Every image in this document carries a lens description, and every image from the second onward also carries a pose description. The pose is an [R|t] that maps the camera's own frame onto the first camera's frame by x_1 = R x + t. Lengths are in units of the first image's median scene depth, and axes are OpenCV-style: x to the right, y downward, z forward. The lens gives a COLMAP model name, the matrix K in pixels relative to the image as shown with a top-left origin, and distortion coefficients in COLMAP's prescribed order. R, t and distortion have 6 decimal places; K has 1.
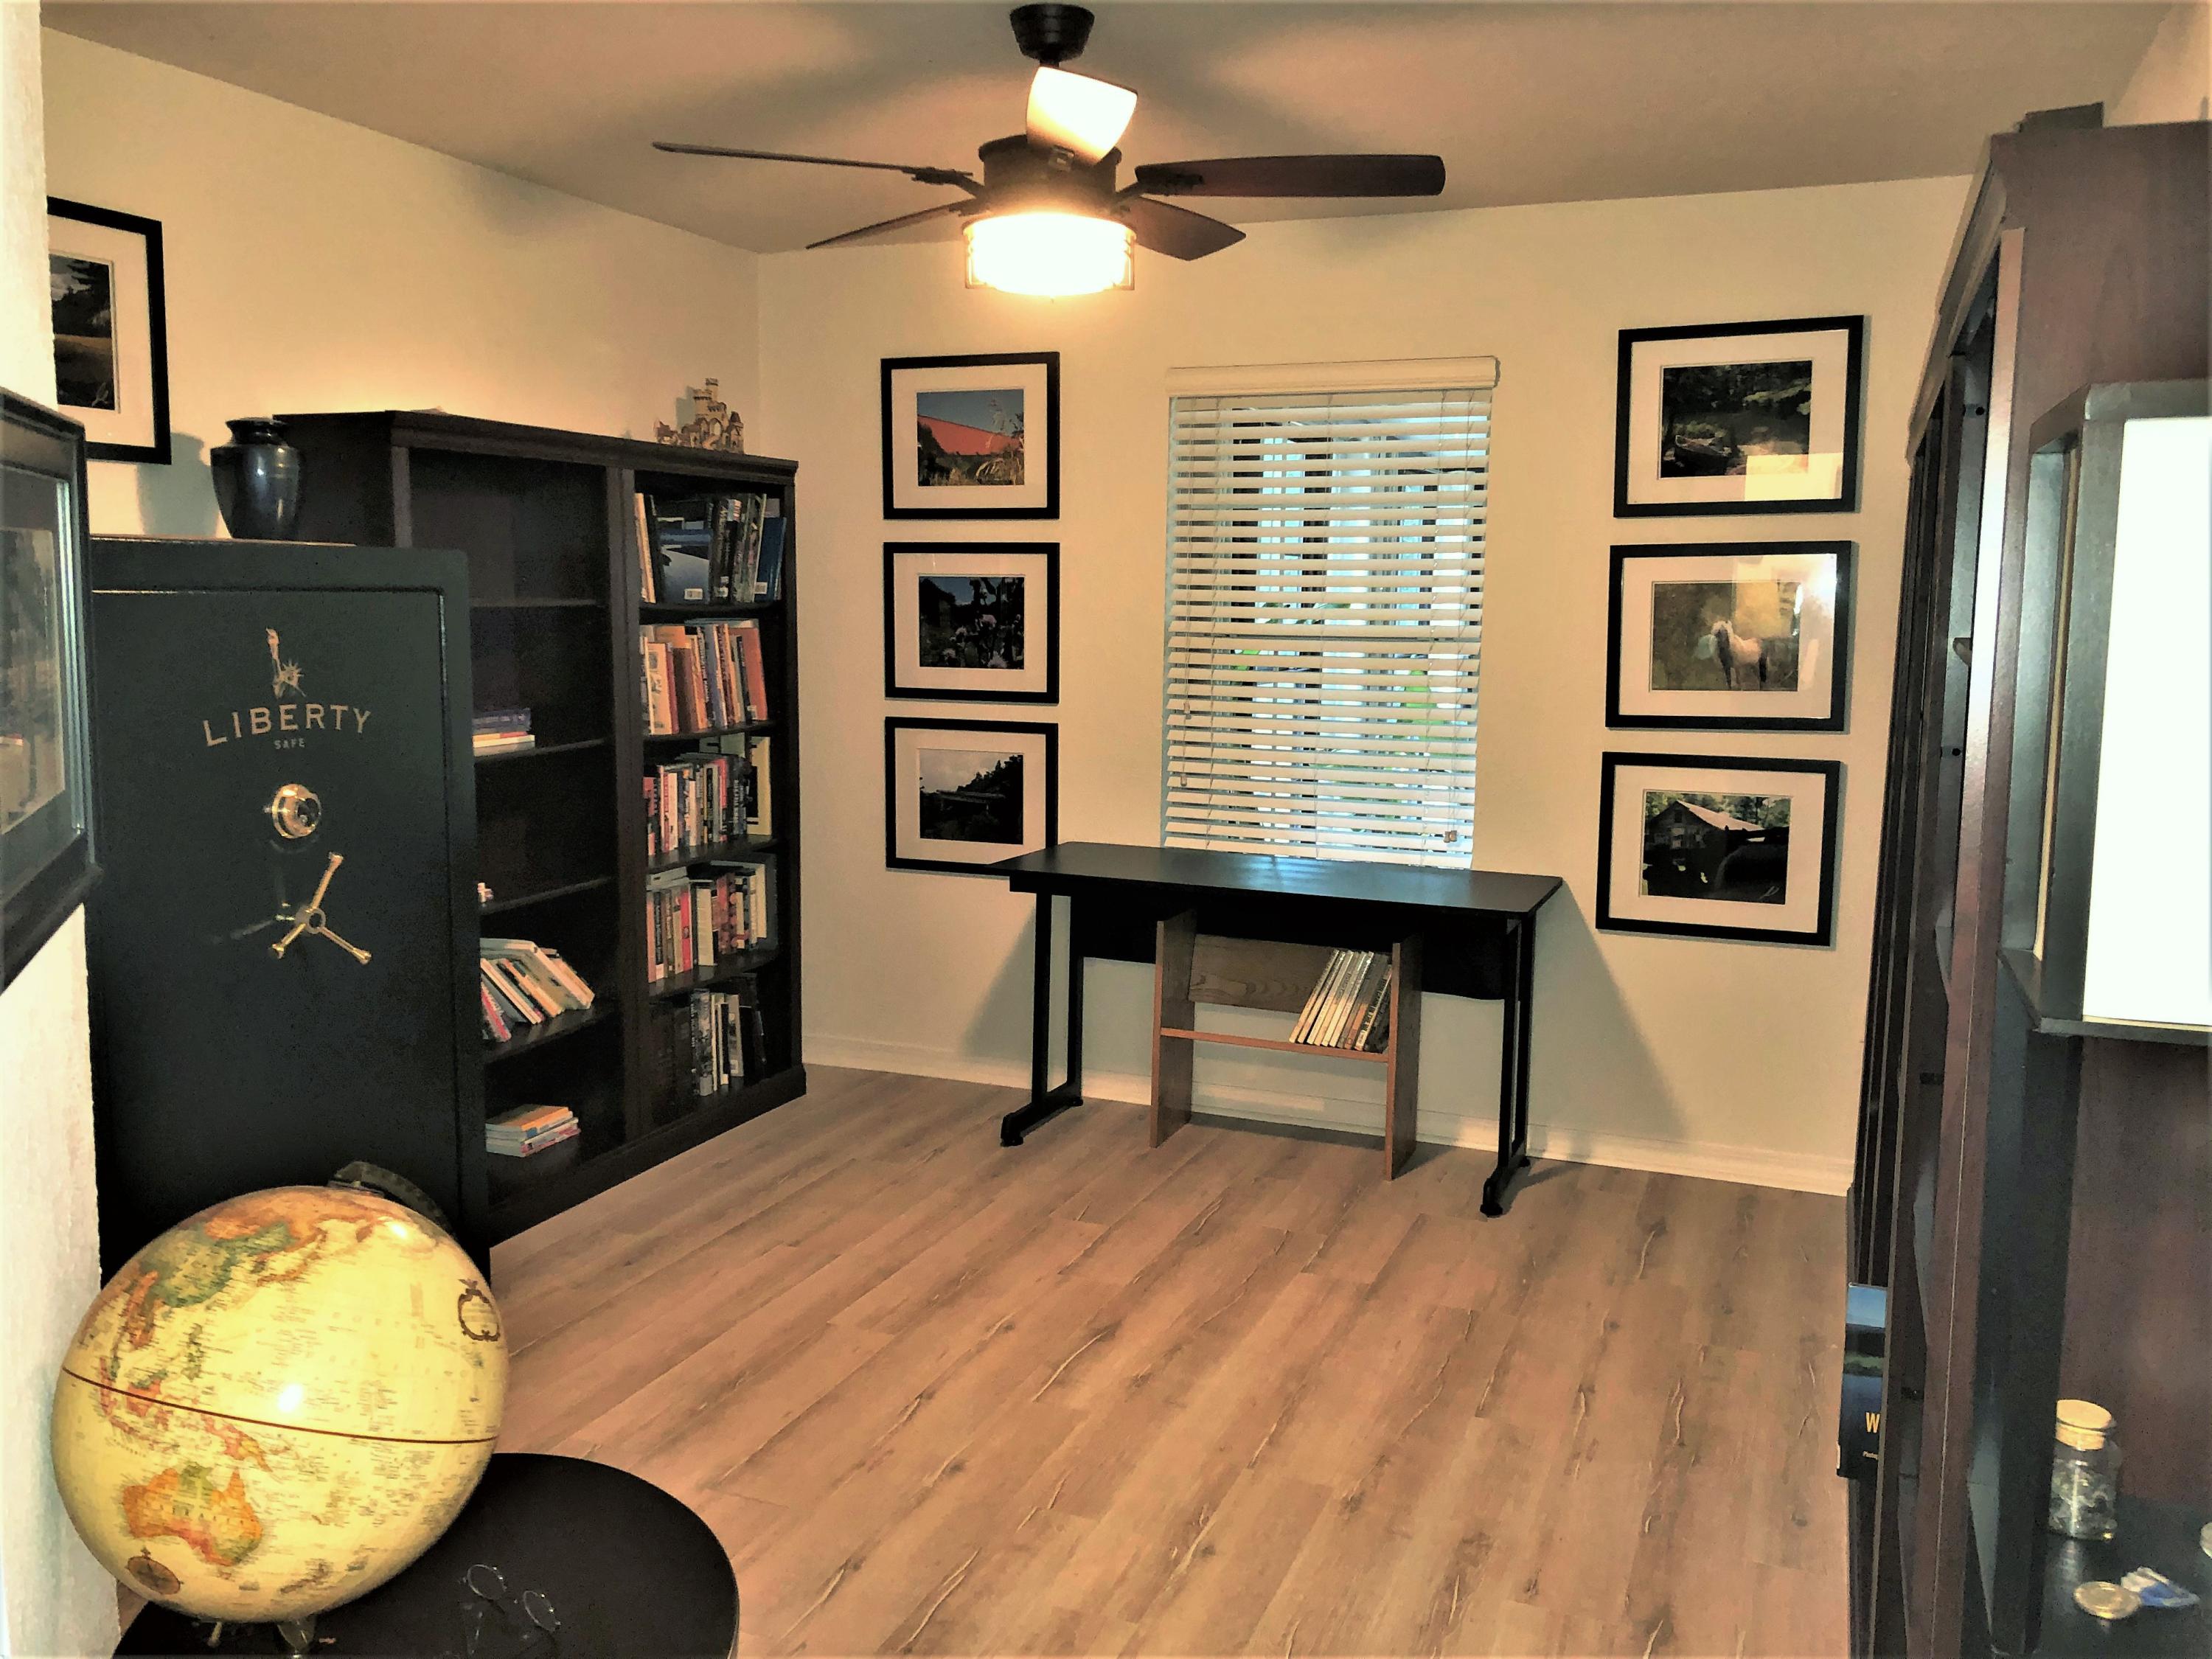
lens RADIAL K [[1793.2, 0, 1110.6], [0, 1793.2, 828.3], [0, 0, 1]] dist [0.022107, -0.032928]
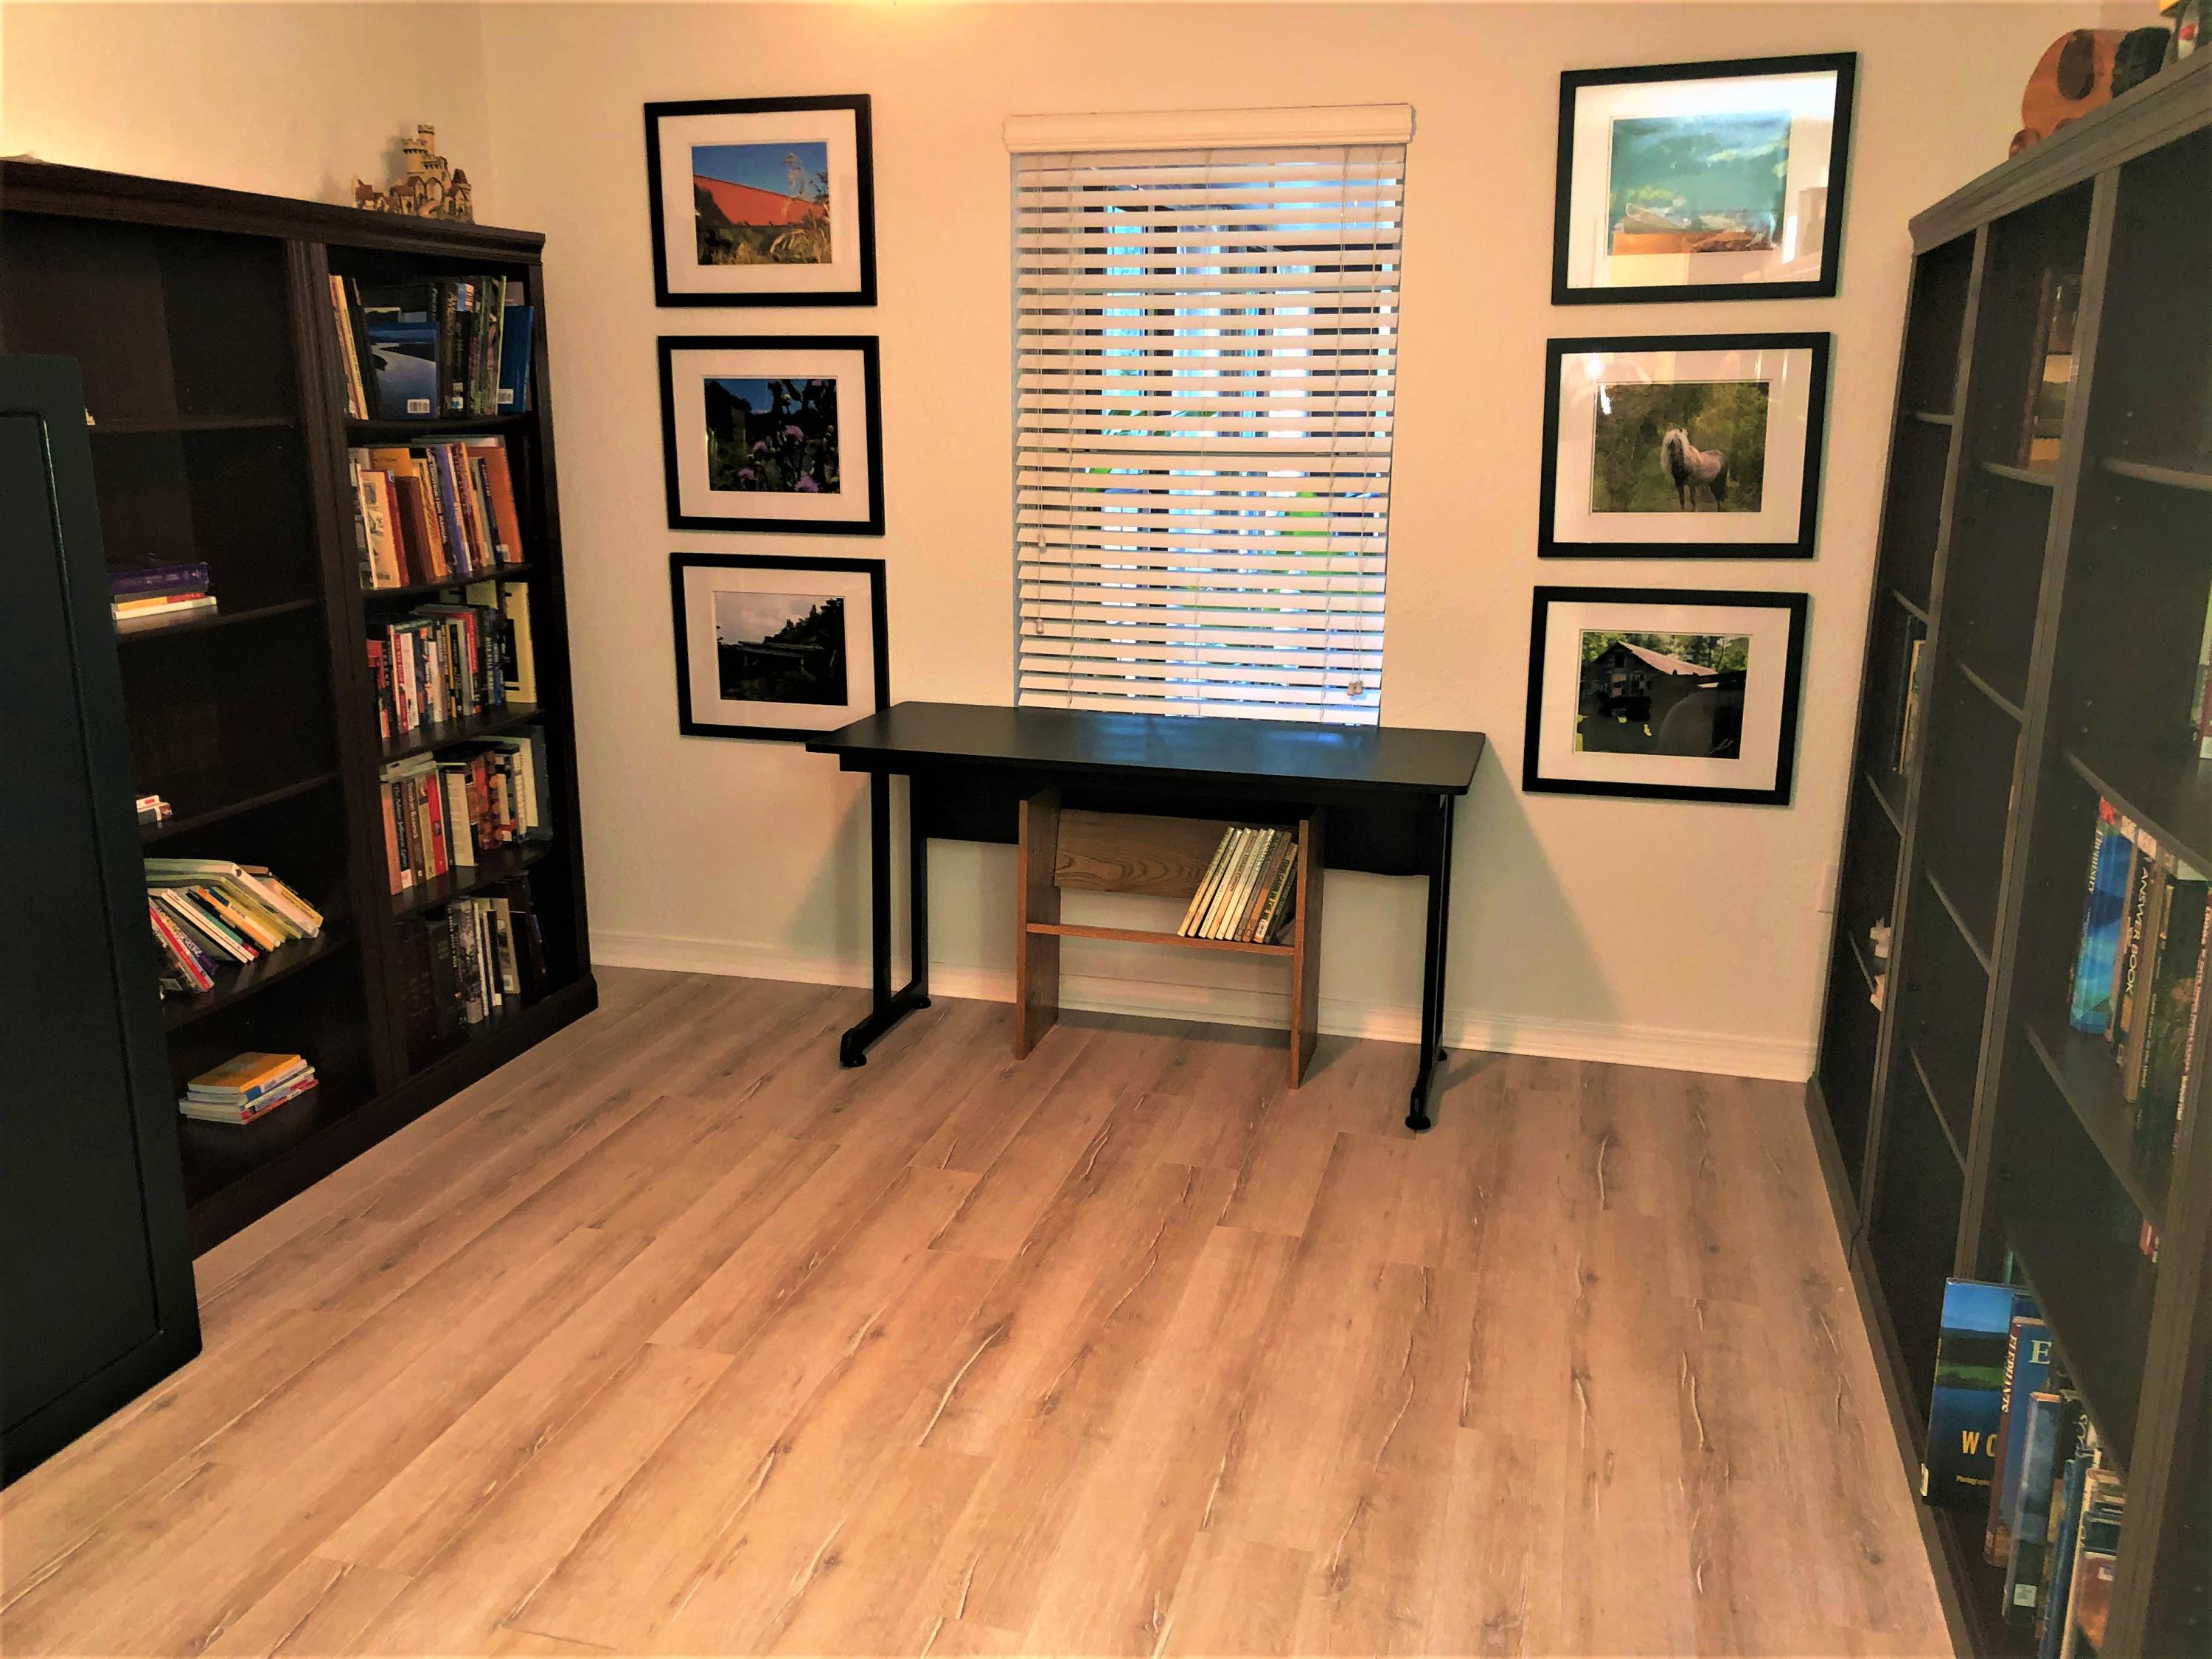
lens RADIAL K [[1793.2, 0, 1111.1], [0, 1793.2, 822.9], [0, 0, 1]] dist [0.022107, -0.032928]
pose [[0.992392, -0.036657, 0.117531, -0.030823], [0.023314, 0.993327, 0.112949, -0.032030], [-0.120887, -0.109350, 0.986625, 0.169845]]
